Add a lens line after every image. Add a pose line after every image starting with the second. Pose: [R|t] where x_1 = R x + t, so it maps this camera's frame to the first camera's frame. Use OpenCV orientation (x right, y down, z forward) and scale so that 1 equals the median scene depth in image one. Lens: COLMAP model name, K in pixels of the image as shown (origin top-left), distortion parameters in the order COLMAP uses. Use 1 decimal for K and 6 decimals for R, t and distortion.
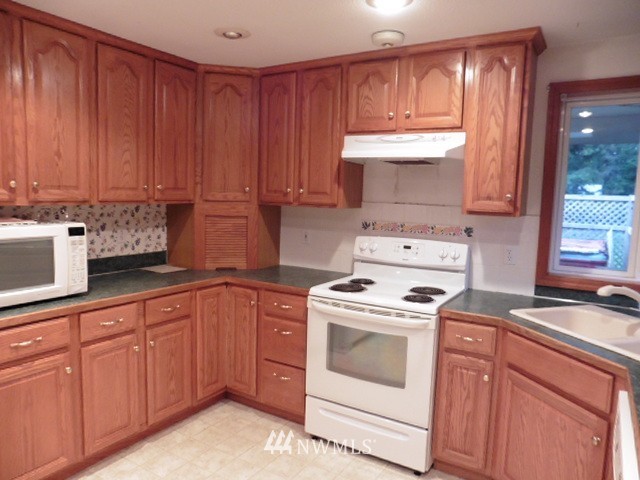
lens RADIAL K [[462.9, 0, 316.3], [0, 462.9, 241.2], [0, 0, 1]] dist [-0.054195, 0.001270]
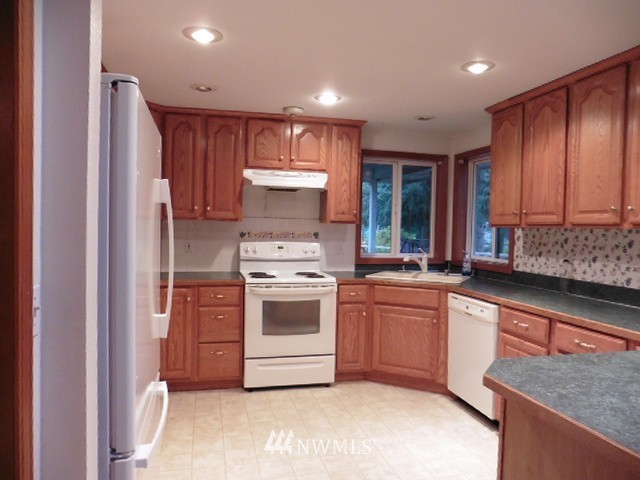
lens RADIAL K [[462.9, 0, 316.3], [0, 462.9, 241.2], [0, 0, 1]] dist [-0.054195, 0.001270]
pose [[0.704320, -0.037651, 0.708883, -0.819246], [0.072427, 0.997193, -0.018997, 0.031183], [-0.706178, 0.064722, 0.705070, -0.118660]]
